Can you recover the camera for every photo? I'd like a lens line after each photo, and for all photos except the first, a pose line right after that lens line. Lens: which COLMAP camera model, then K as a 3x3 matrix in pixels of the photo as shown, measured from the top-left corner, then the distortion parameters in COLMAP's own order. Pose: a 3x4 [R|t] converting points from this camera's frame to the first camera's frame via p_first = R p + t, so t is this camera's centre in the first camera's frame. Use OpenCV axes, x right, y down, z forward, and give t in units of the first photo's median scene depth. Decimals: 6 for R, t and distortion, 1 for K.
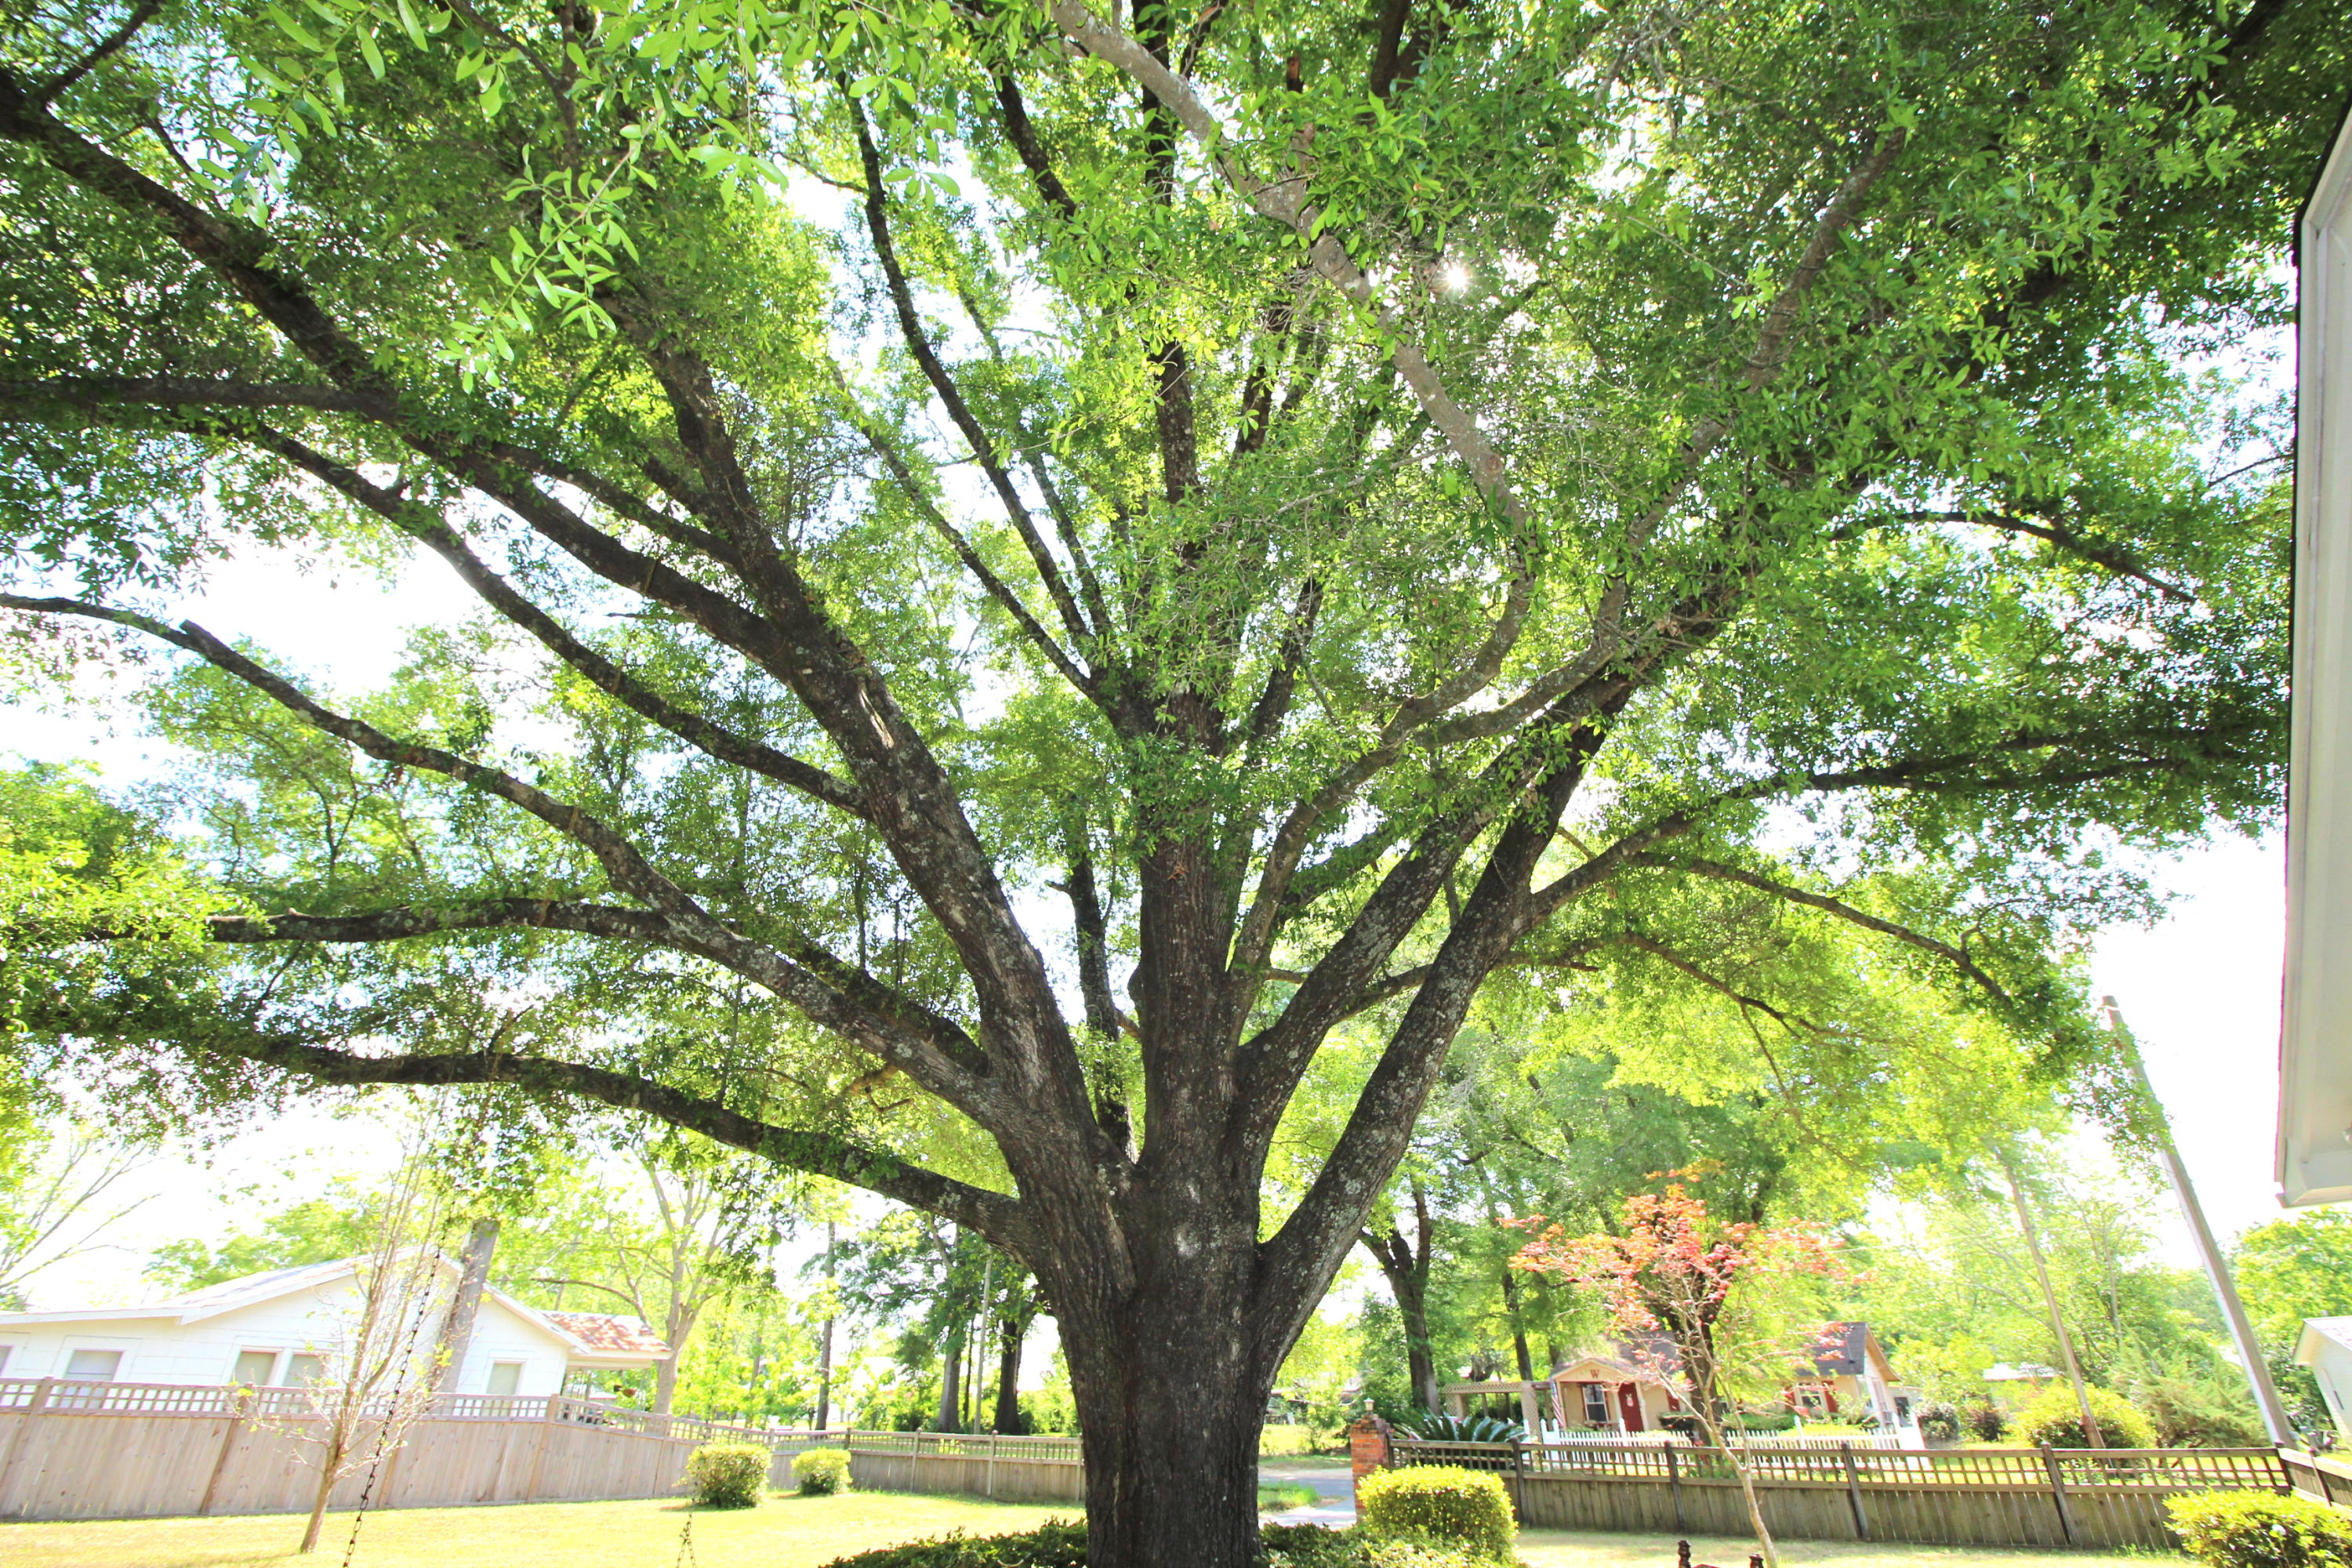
lens RADIAL K [[1092.5, 0, 1186.9], [0, 1092.5, 770.6], [0, 0, 1]] dist [-0.001894, -0.011512]
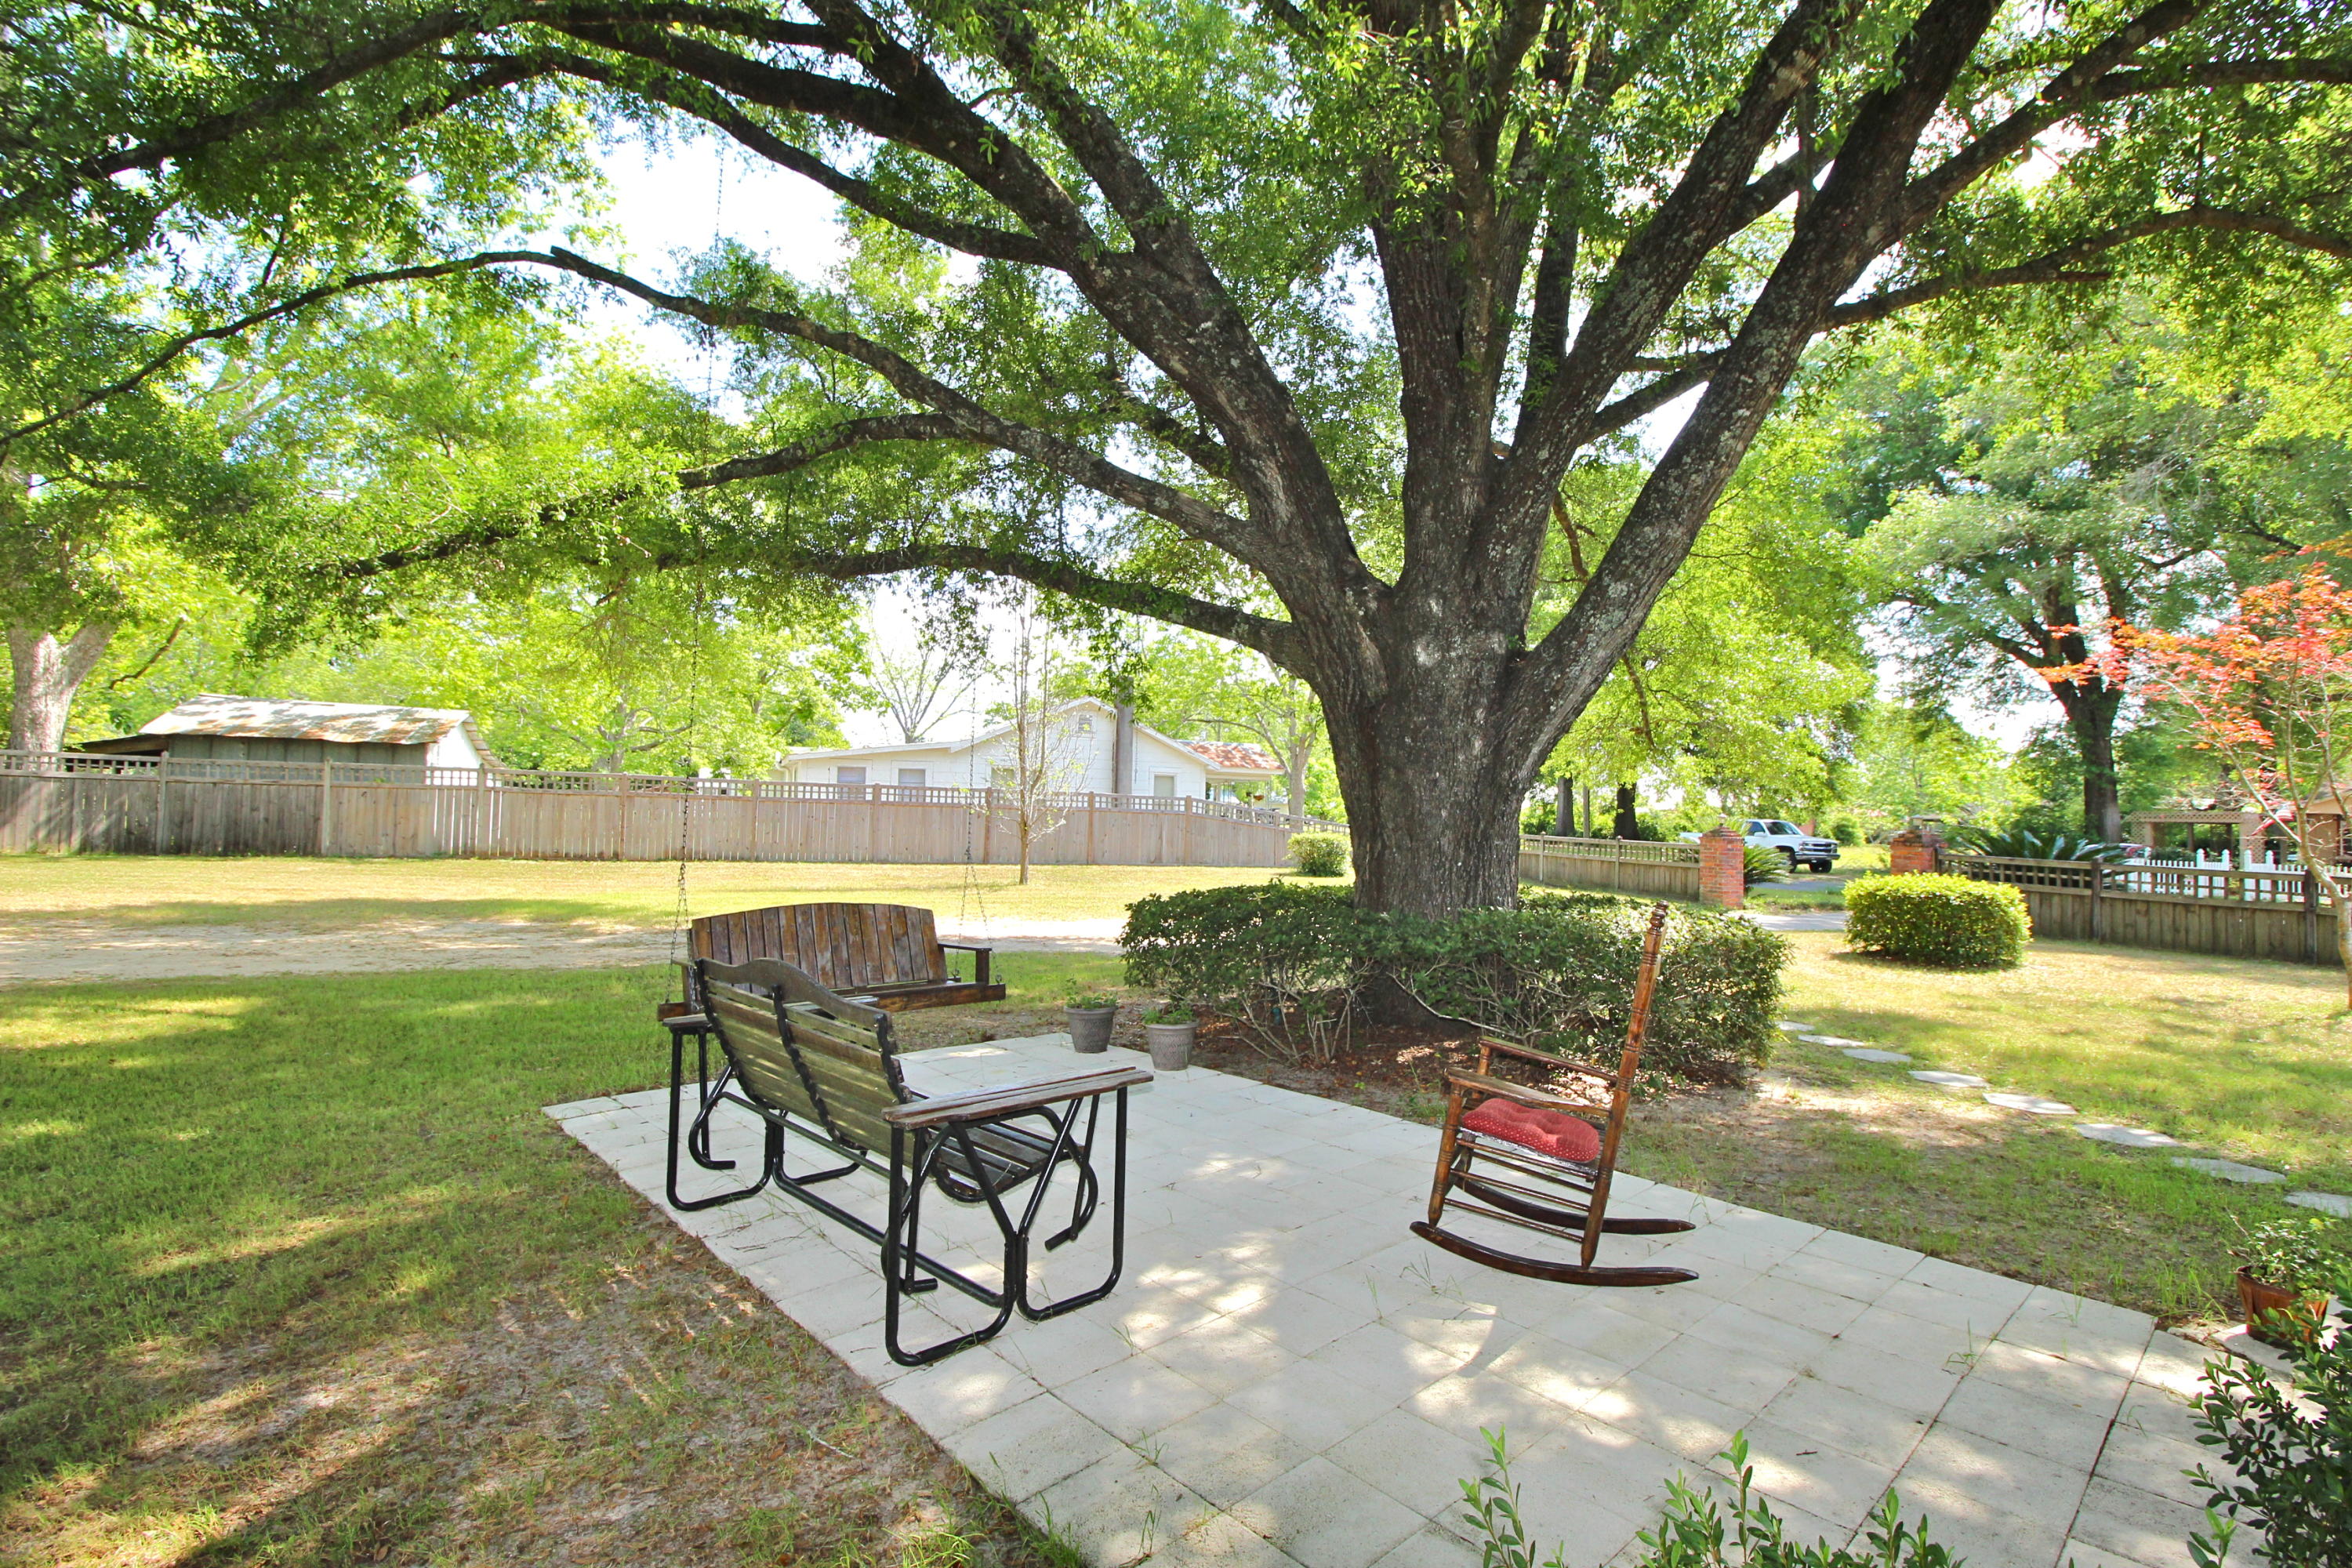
lens RADIAL K [[1086.6, 0, 1176.0], [0, 1086.6, 784.0], [0, 0, 1]] dist [0.003224, -0.008929]
pose [[0.848163, 0.015805, -0.529499, 0.299137], [0.238804, 0.880821, 0.408812, 0.055805], [0.472855, -0.473185, 0.743306, 0.056237]]
